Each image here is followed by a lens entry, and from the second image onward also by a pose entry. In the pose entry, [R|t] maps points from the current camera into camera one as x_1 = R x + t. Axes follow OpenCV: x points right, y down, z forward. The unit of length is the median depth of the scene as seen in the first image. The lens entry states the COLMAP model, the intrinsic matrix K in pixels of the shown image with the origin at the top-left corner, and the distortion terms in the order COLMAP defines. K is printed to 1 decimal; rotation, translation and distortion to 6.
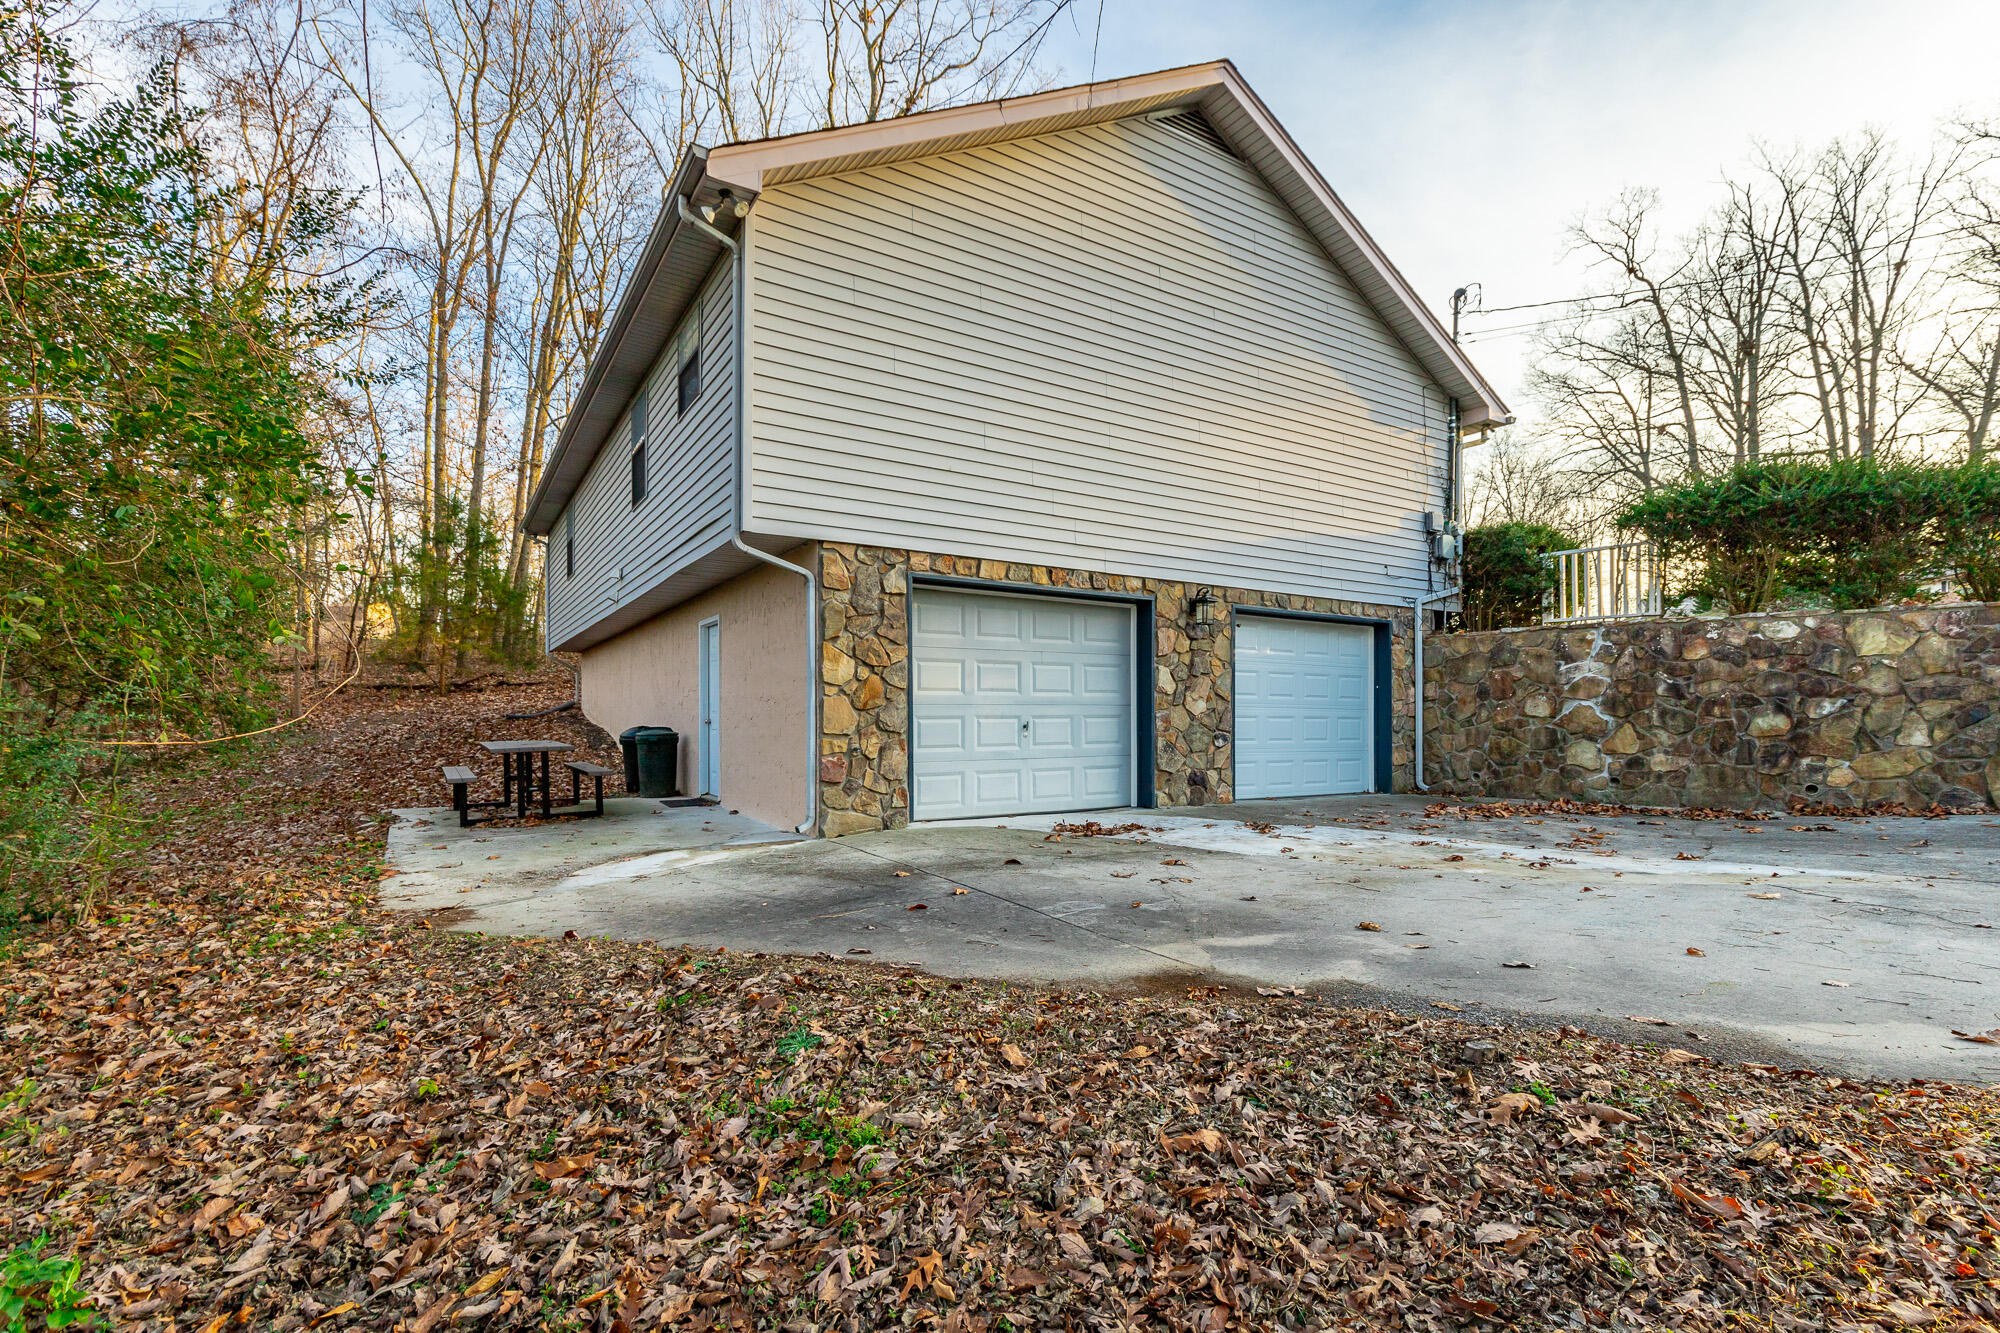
lens RADIAL K [[909.3, 0, 1021.9], [0, 909.3, 725.3], [0, 0, 1]] dist [0.009542, -0.002729]
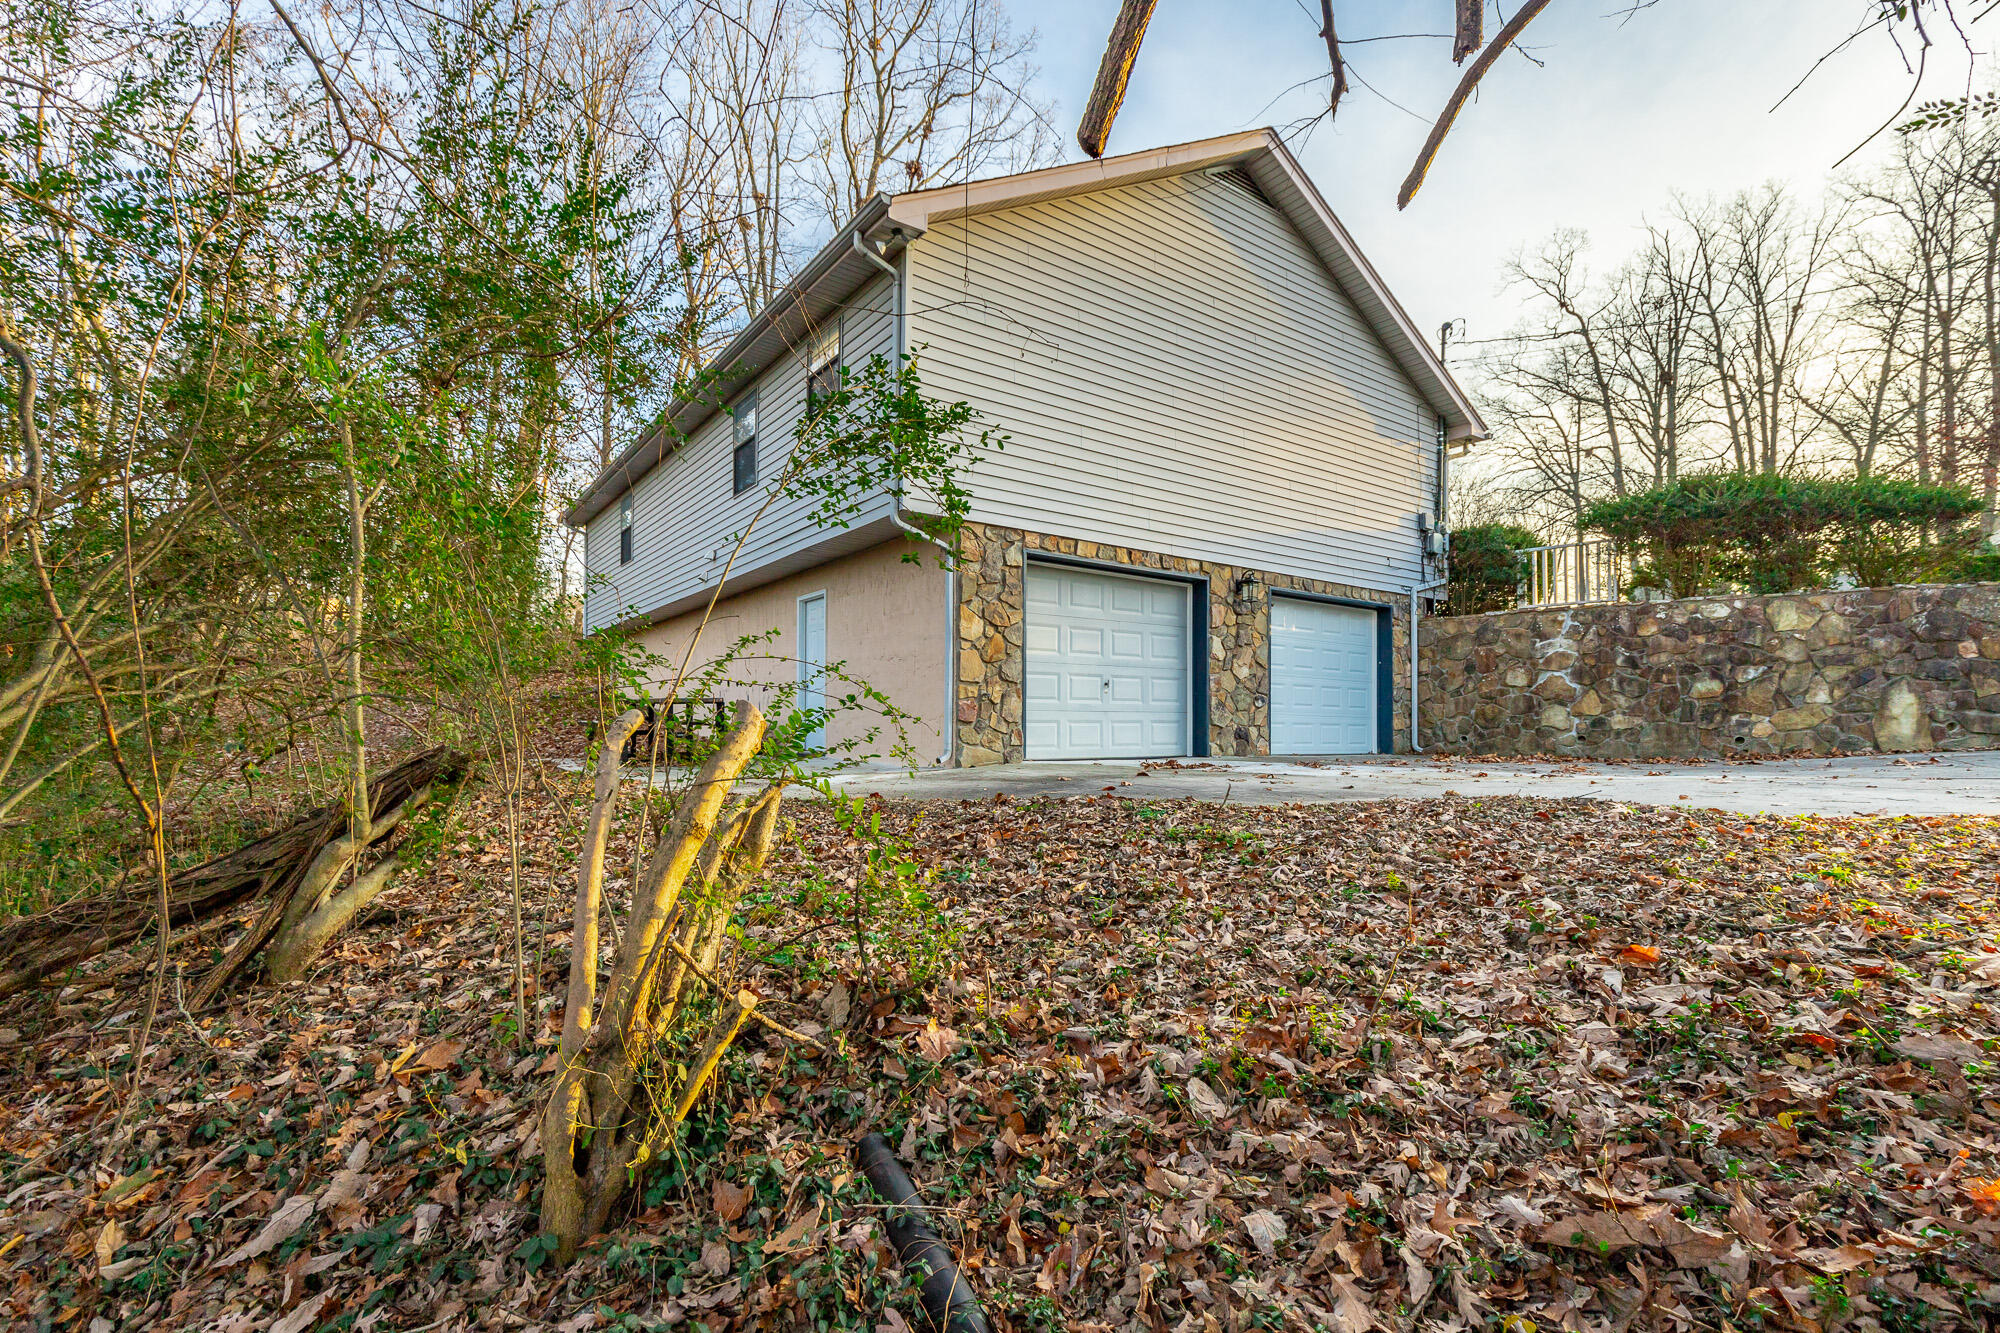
lens RADIAL K [[909.3, 0, 1024.1], [0, 909.3, 725.6], [0, 0, 1]] dist [0.009542, -0.002729]
pose [[0.997987, 0.004281, 0.063280, -0.159507], [-0.003664, 0.999945, -0.009856, 0.060490], [-0.063318, 0.009604, 0.997947, -0.150935]]
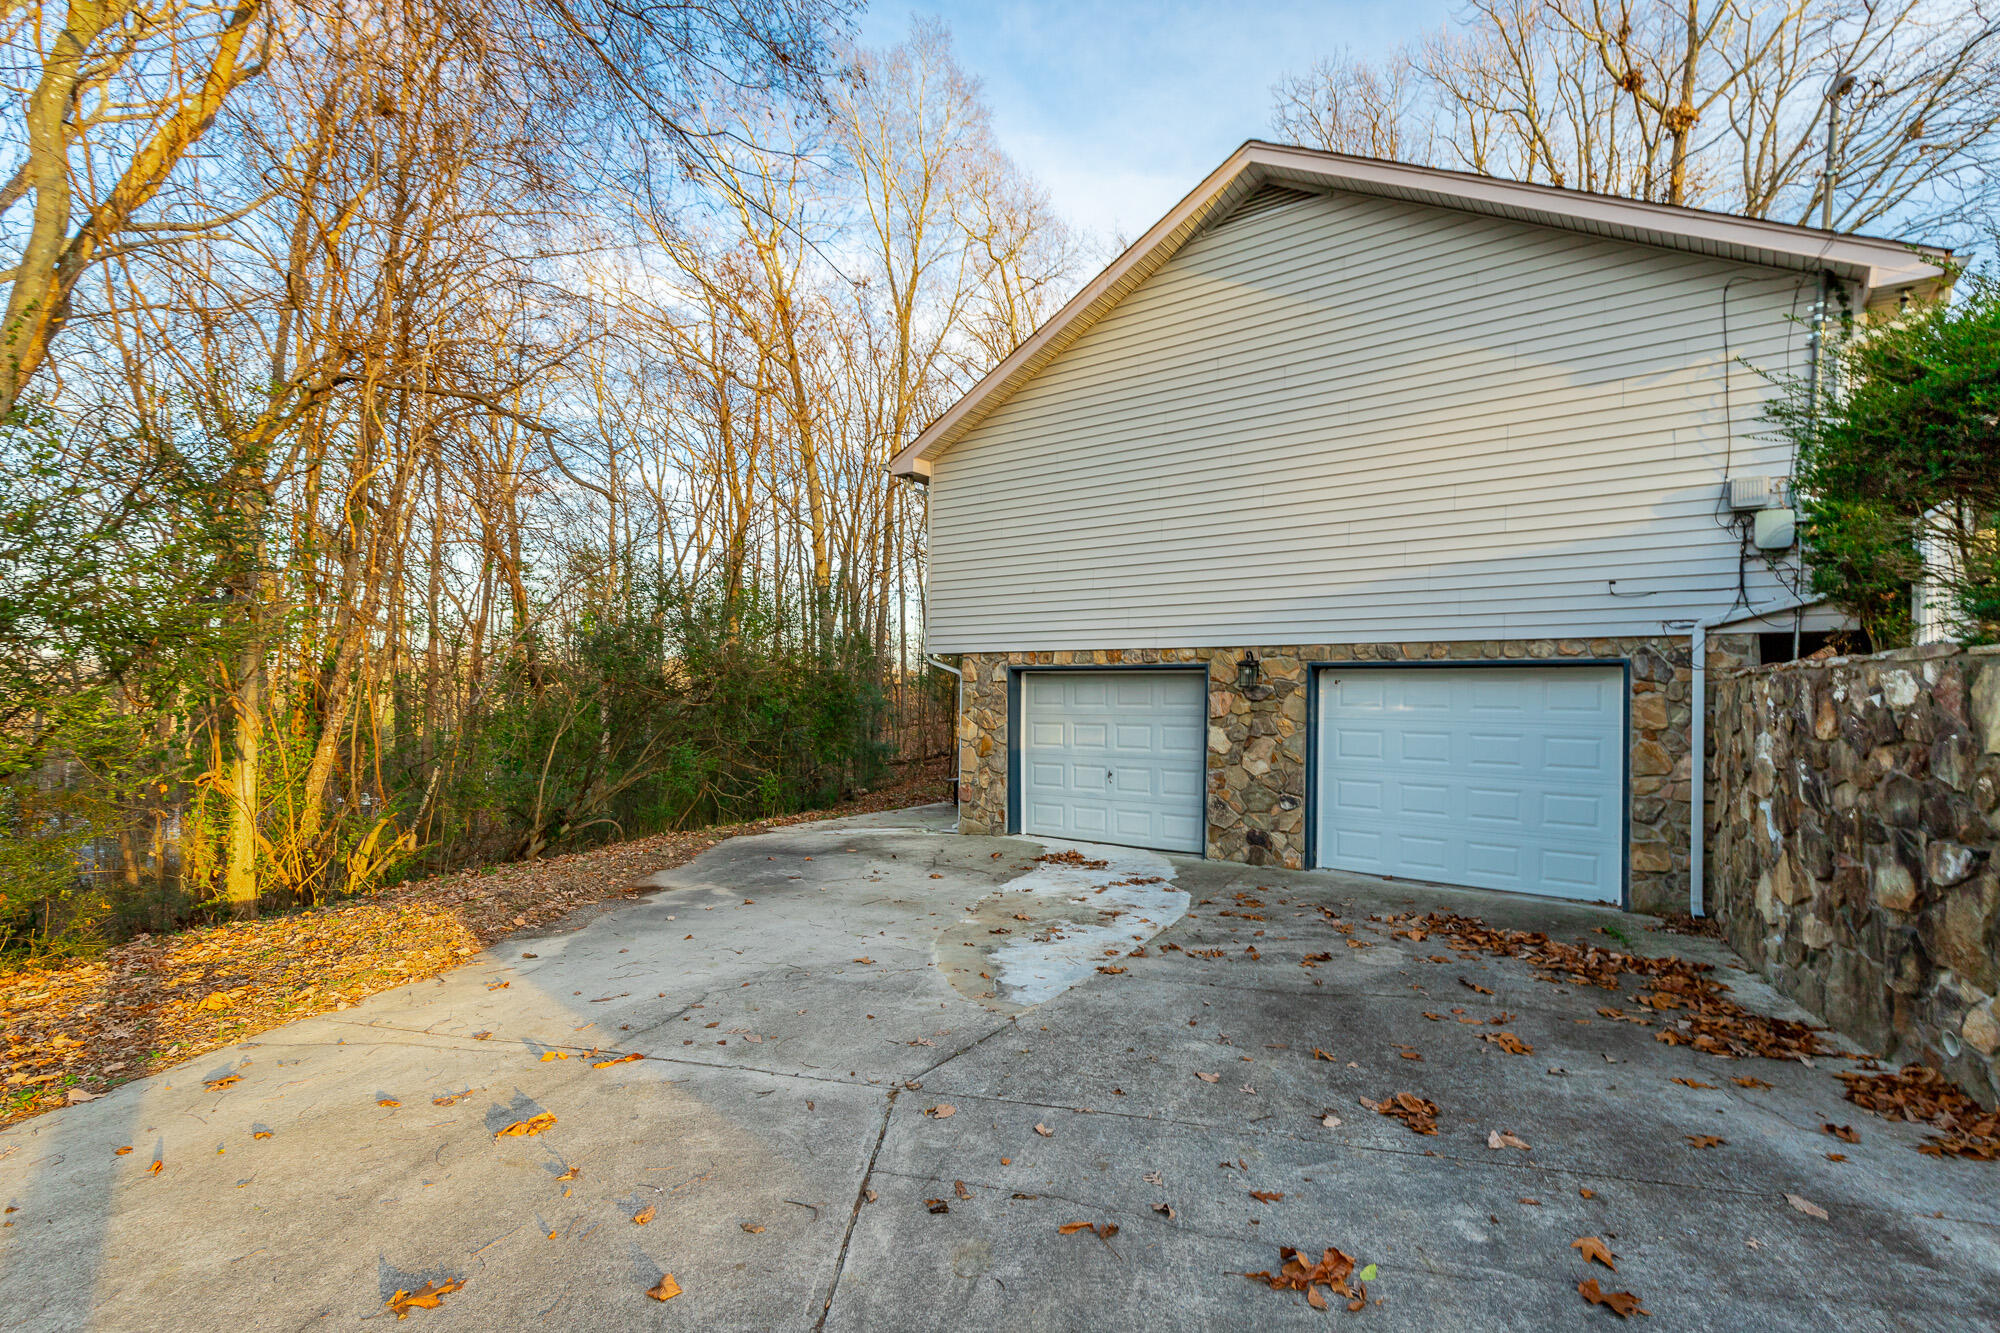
lens RADIAL K [[909.3, 0, 1017.1], [0, 909.3, 701.4], [0, 0, 1]] dist [0.009542, -0.002729]
pose [[0.368538, -0.001434, -0.929612, 1.023702], [-0.020500, 0.999743, -0.009669, -0.077396], [0.929387, 0.022620, 0.368414, 0.371980]]
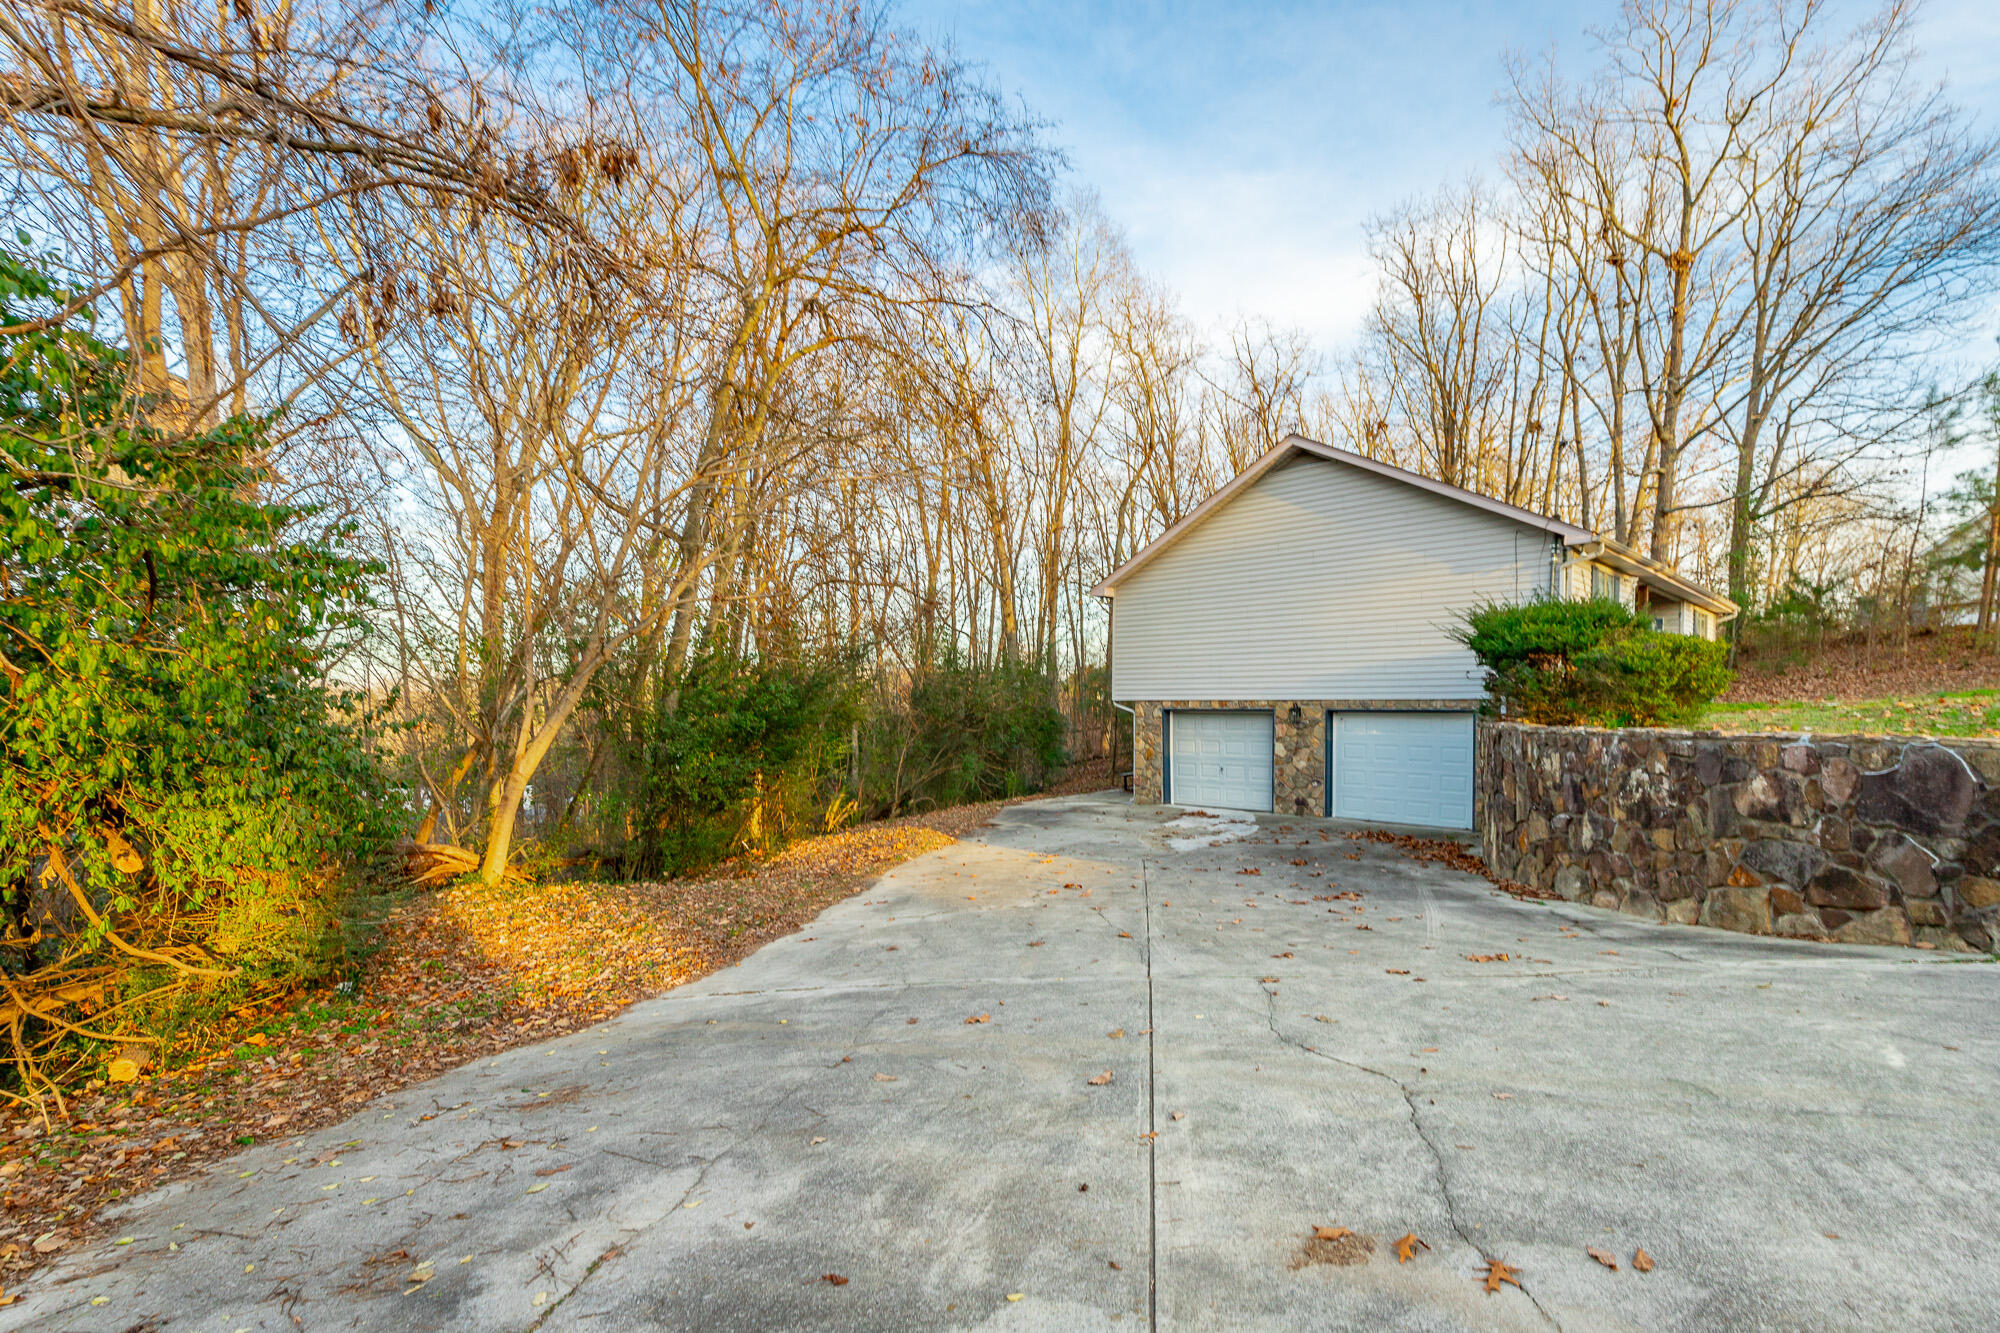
lens RADIAL K [[909.3, 0, 1012.4], [0, 909.3, 734.4], [0, 0, 1]] dist [0.009542, -0.002729]
pose [[0.227807, 0.025462, -0.973373, 1.884346], [-0.005146, 0.999676, 0.024945, -0.125810], [0.973693, -0.000674, 0.227864, -0.019866]]
